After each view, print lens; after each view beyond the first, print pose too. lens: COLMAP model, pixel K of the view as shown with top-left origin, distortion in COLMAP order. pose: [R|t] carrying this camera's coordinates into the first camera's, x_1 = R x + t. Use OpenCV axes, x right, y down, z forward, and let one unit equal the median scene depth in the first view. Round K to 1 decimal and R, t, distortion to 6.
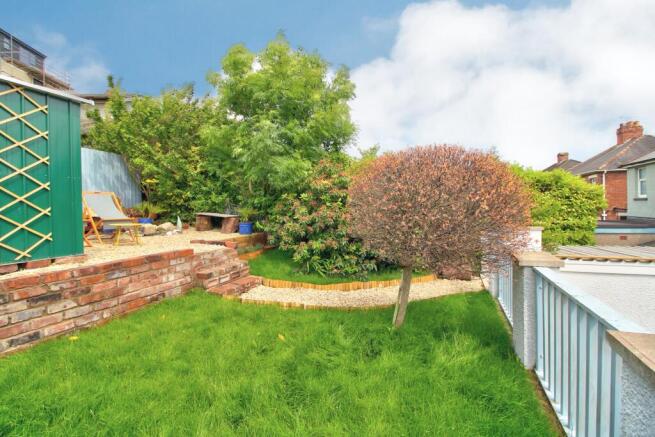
lens RADIAL K [[303.7, 0, 324.6], [0, 303.7, 213.8], [0, 0, 1]] dist [0.003081, -0.014084]
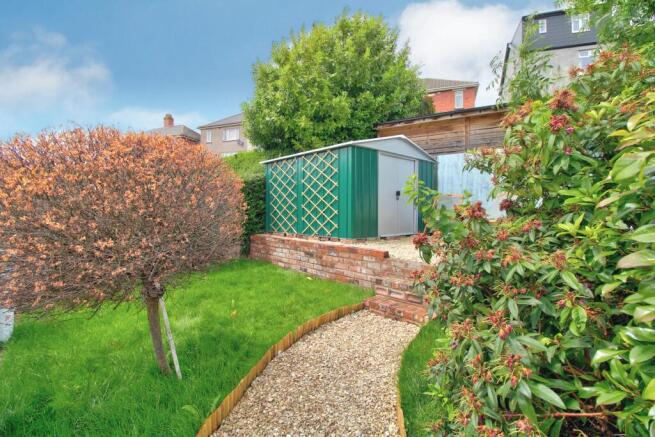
lens RADIAL K [[303.7, 0, 324.6], [0, 303.7, 213.8], [0, 0, 1]] dist [0.003081, -0.014084]
pose [[-0.441463, 0.023099, -0.896982, 0.728369], [-0.014269, 0.999361, 0.032758, -0.053706], [0.897166, 0.027260, -0.440852, 1.659549]]
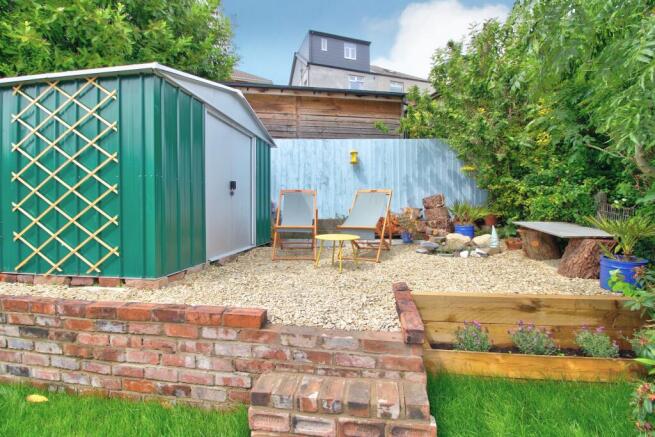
lens RADIAL K [[303.7, 0, 324.6], [0, 303.7, 213.8], [0, 0, 1]] dist [0.003081, -0.014084]
pose [[0.223912, 0.032617, -0.974064, 0.006859], [-0.020811, 0.999372, 0.028680, -0.056743], [0.974387, 0.013850, 0.224450, 1.299777]]
